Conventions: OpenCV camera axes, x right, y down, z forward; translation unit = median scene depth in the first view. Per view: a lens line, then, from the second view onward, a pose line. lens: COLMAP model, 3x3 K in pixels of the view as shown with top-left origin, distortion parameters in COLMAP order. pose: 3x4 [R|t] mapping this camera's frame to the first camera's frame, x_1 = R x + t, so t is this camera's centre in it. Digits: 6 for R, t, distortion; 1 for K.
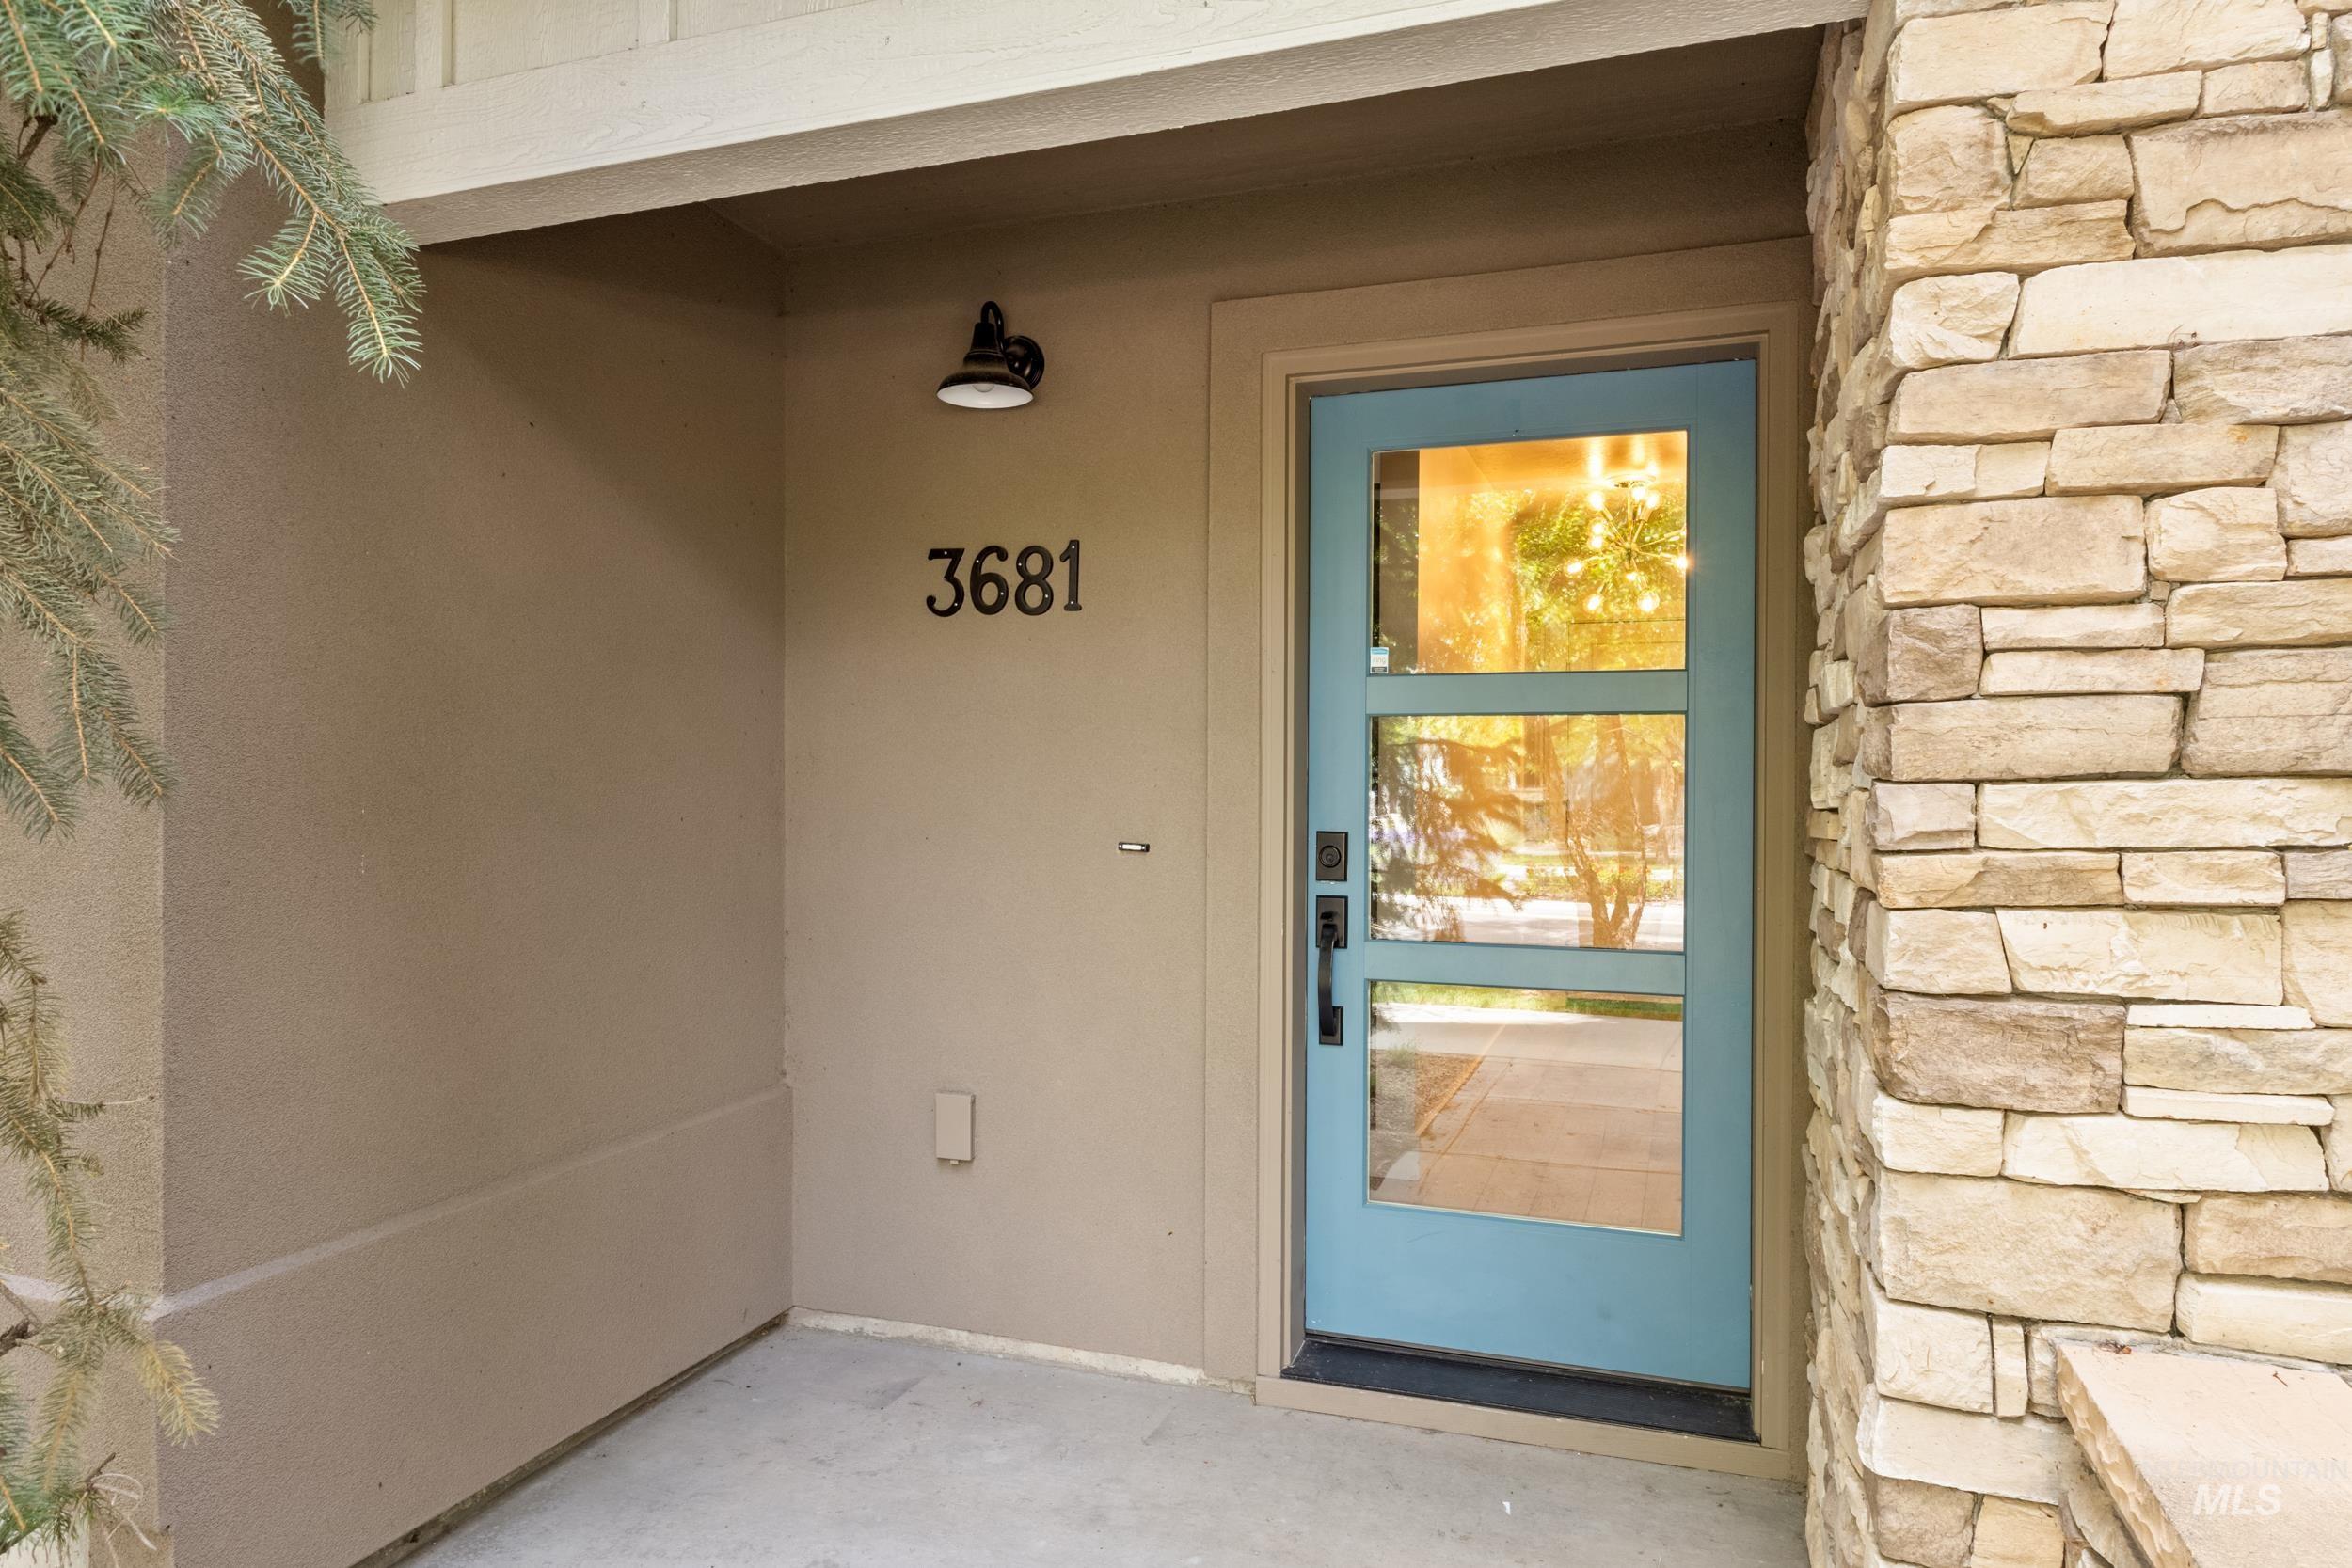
lens RADIAL K [[1480.0, 0, 1167.8], [0, 1480.0, 776.6], [0, 0, 1]] dist [0.009594, 0.001638]
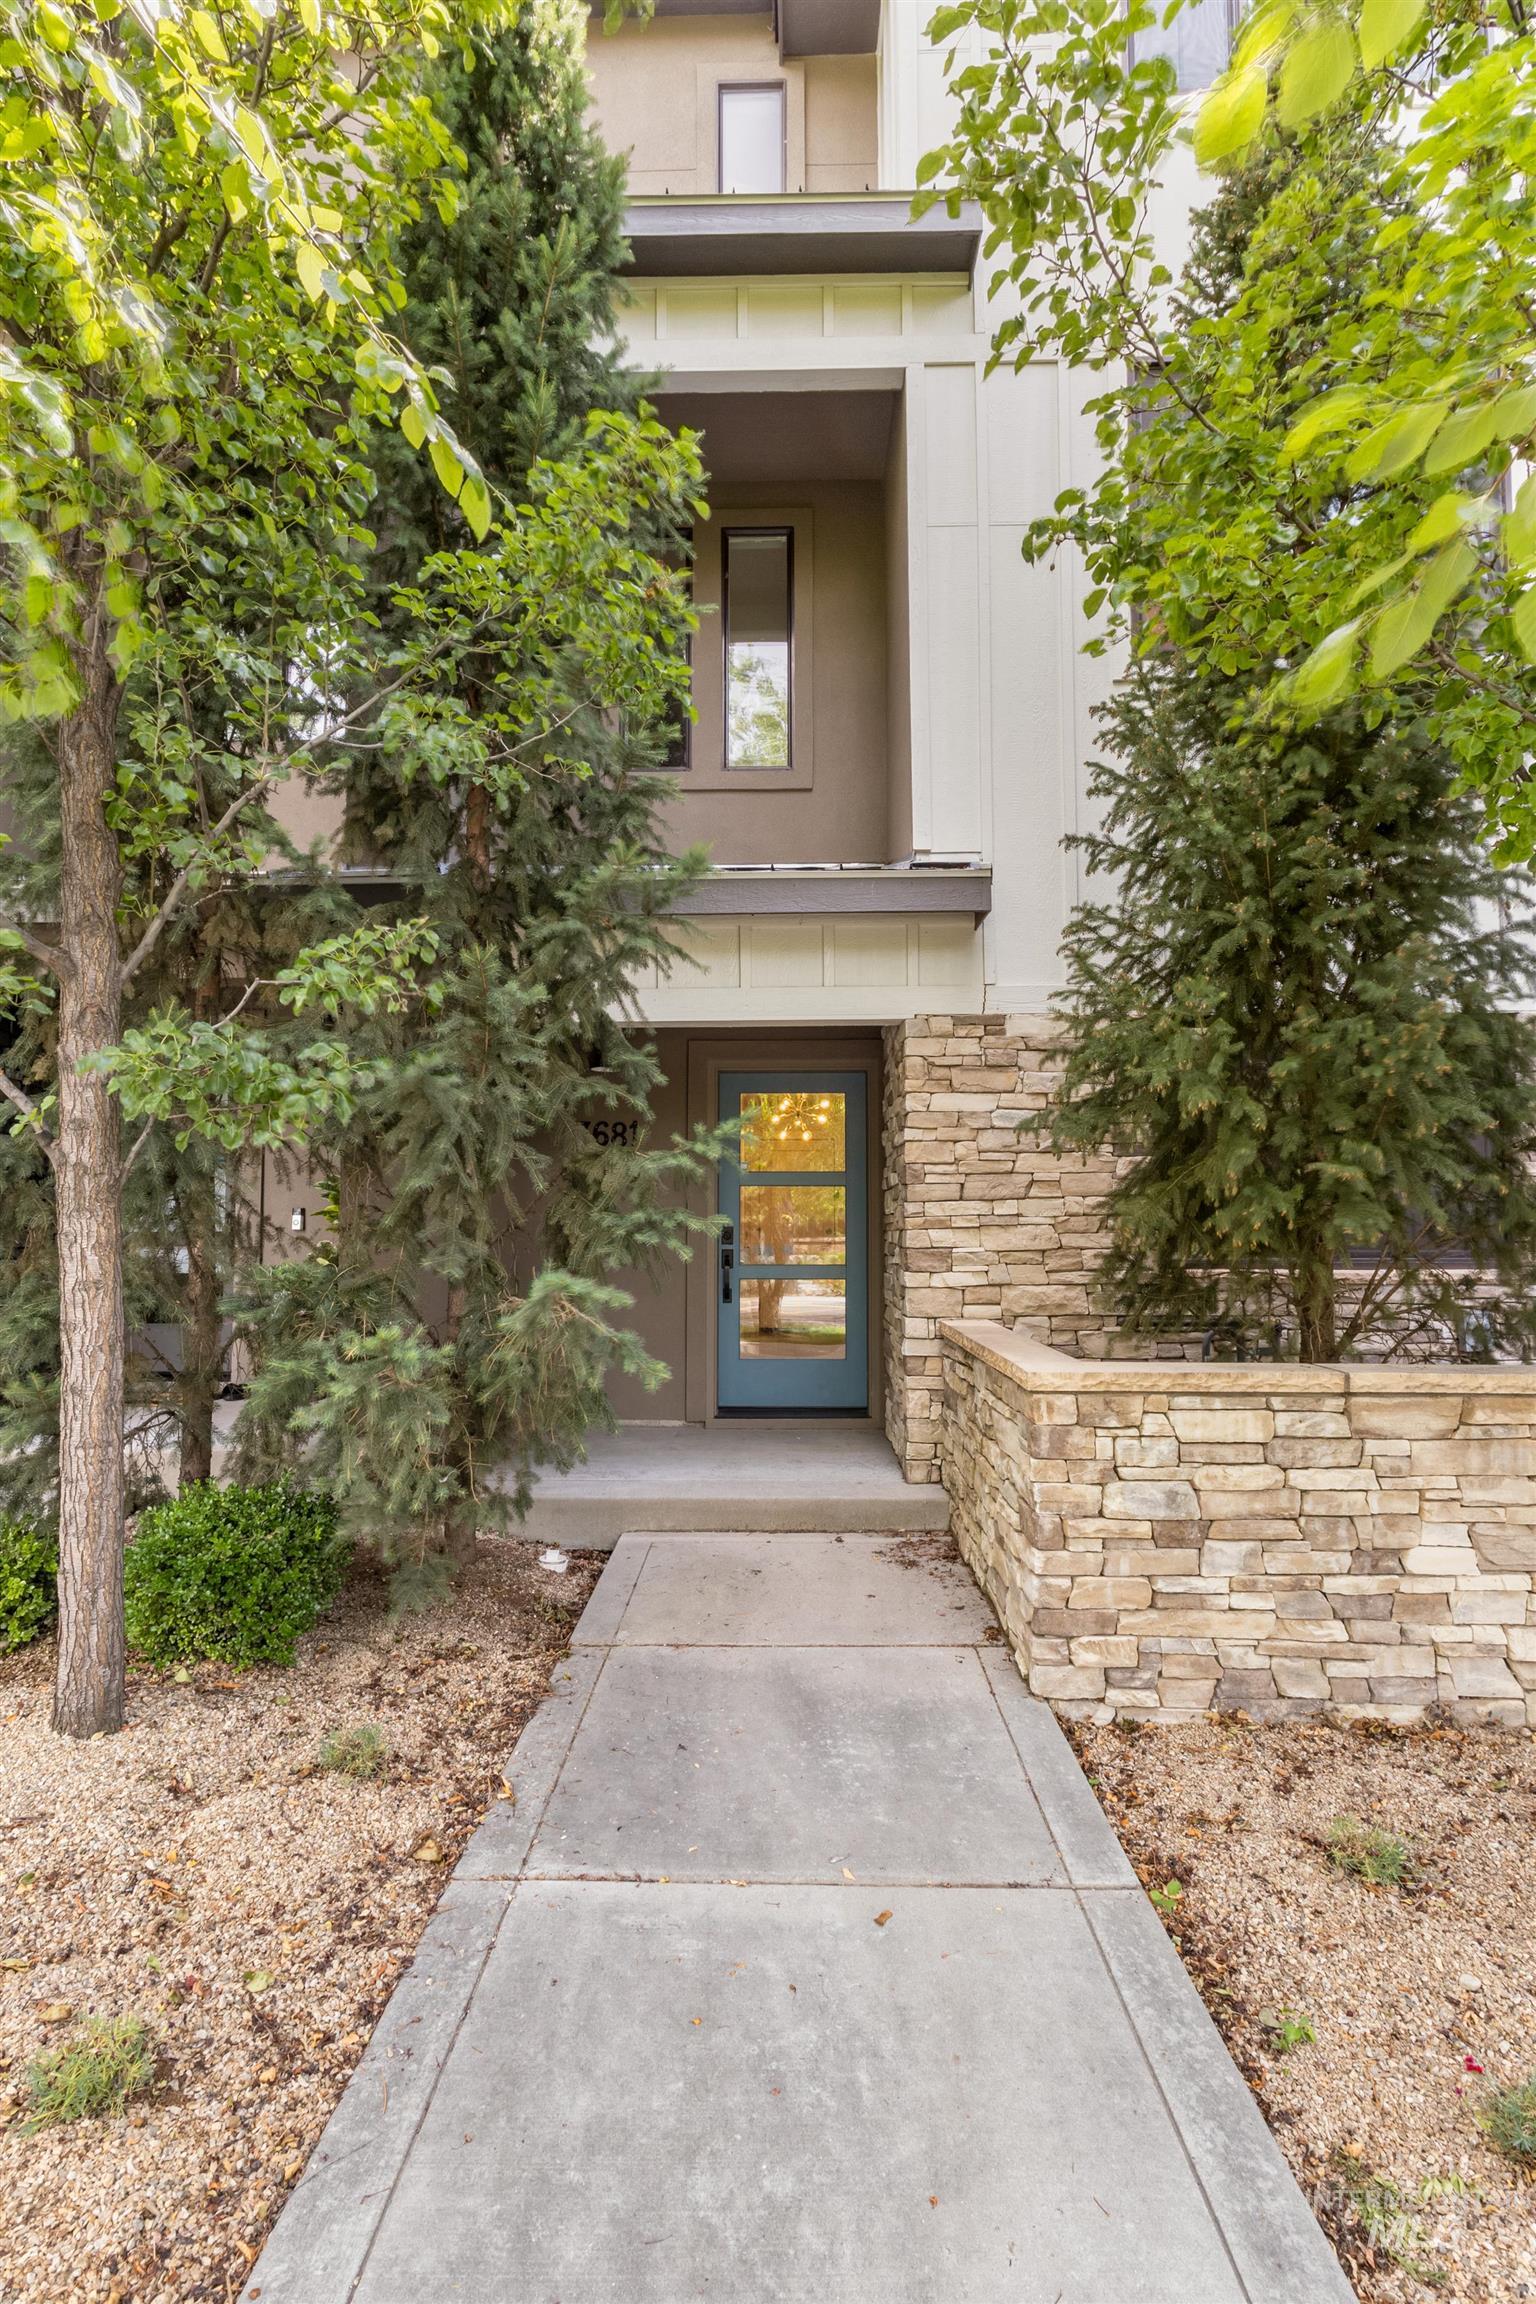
lens RADIAL K [[1073.4, 0, 767.3], [0, 1073.4, 1156.6], [0, 0, 1]] dist [0.004323, 0.001309]
pose [[0.946744, 0.017714, 0.321500, -1.012747], [0.003600, 0.997841, -0.065580, 0.081661], [-0.321967, 0.063245, 0.944636, -2.047866]]
